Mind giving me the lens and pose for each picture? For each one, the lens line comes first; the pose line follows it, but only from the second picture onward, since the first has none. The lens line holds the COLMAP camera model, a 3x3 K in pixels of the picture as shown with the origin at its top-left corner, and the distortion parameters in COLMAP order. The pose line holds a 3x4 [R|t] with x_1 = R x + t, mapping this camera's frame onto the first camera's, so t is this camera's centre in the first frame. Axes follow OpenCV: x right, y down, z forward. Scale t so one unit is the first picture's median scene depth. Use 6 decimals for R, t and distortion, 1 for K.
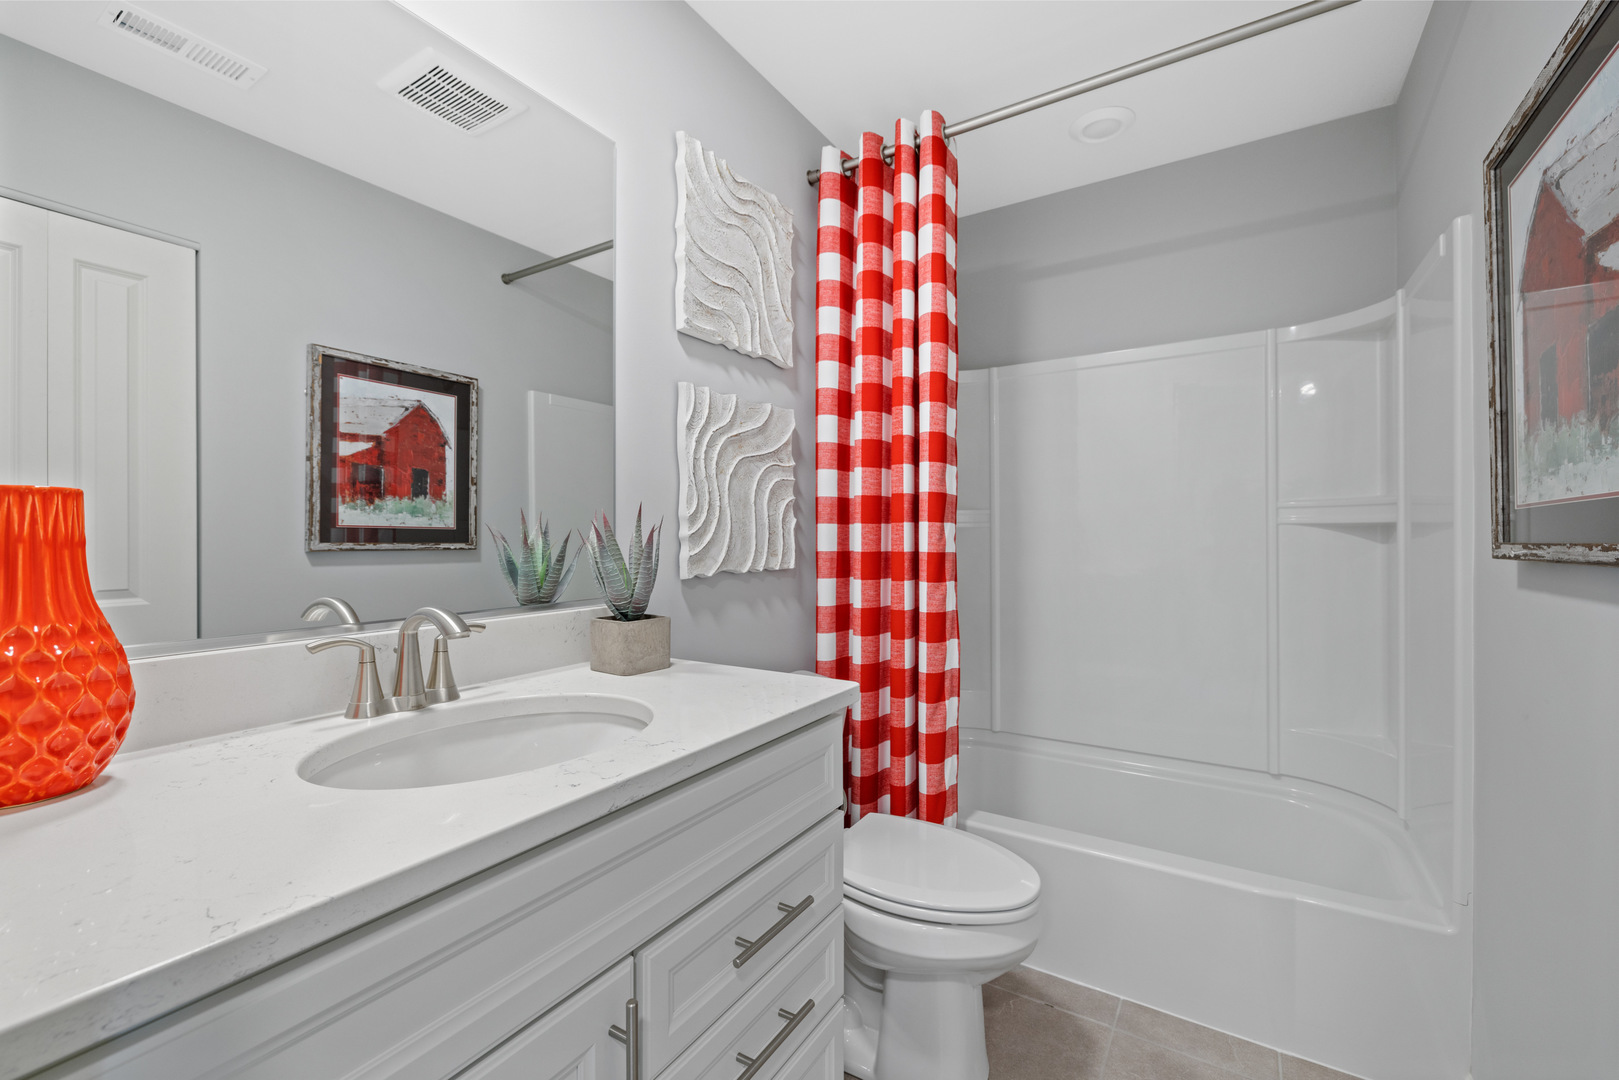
lens RADIAL K [[676.4, 0, 806.4], [0, 676.4, 532.1], [0, 0, 1]] dist [-0.004650, -0.000300]
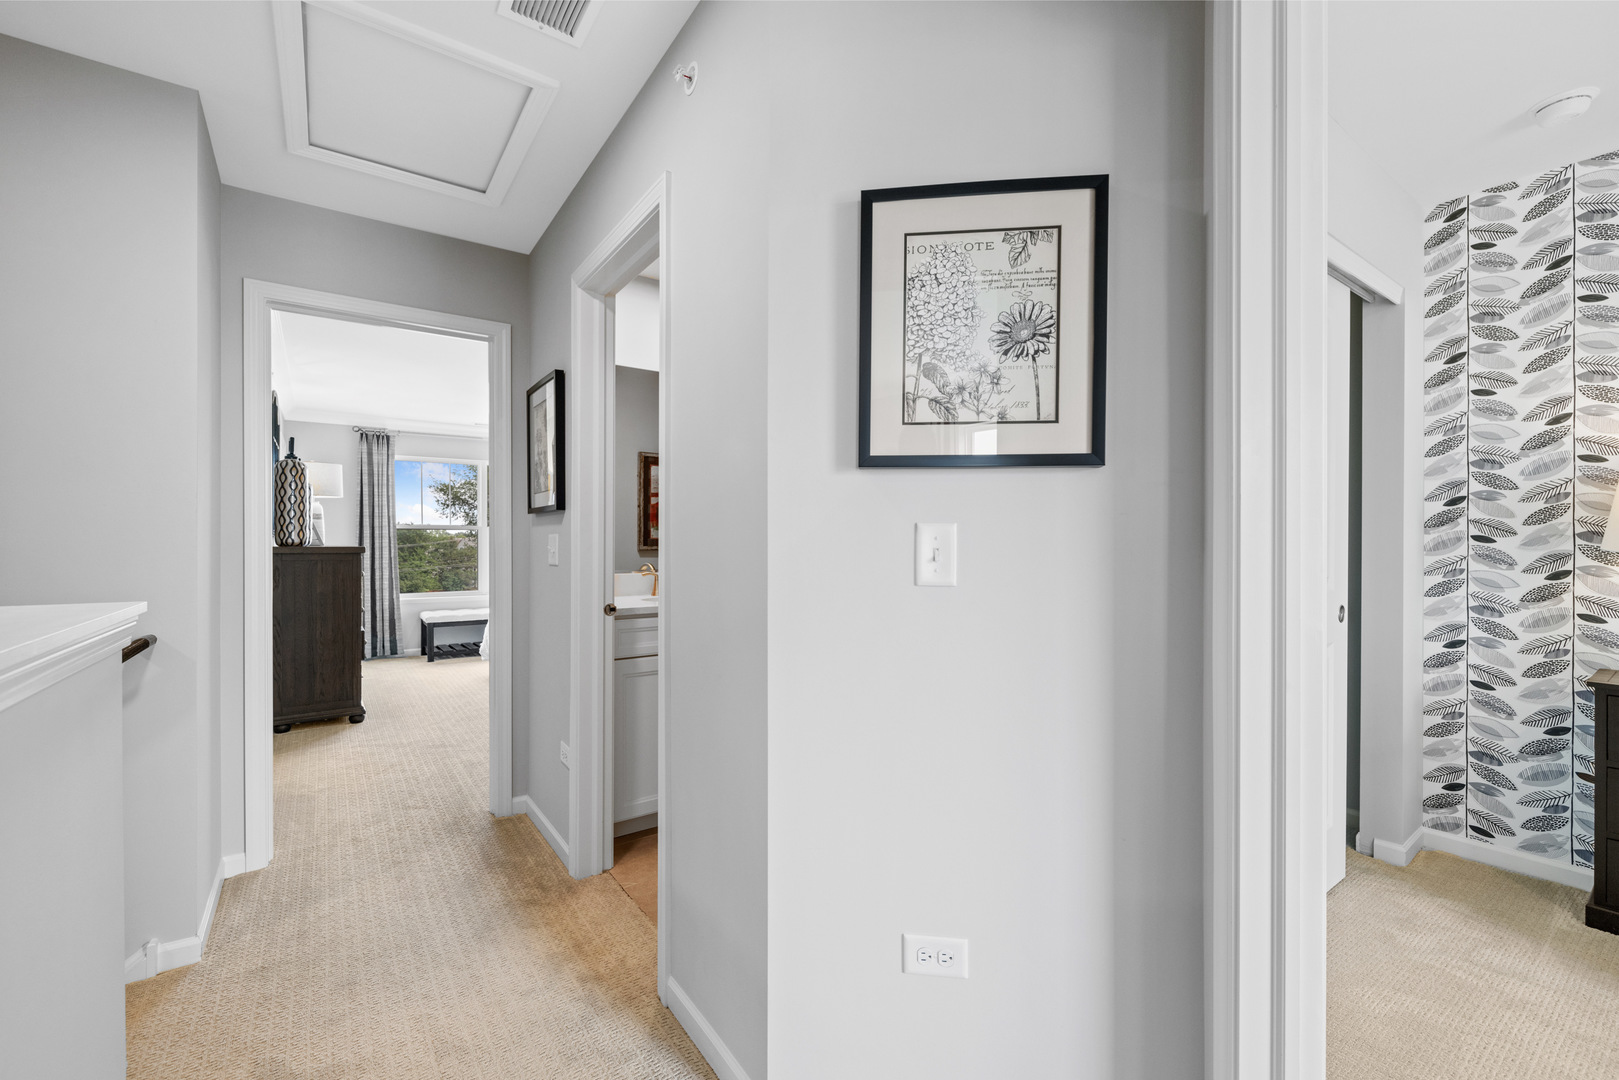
lens RADIAL K [[676.4, 0, 809.0], [0, 676.4, 541.5], [0, 0, 1]] dist [-0.004650, -0.000300]
pose [[0.929186, 0.001380, -0.369609, 0.650856], [0.000334, 0.999989, 0.004571, -0.010477], [0.369611, -0.004371, 0.929176, -0.927066]]
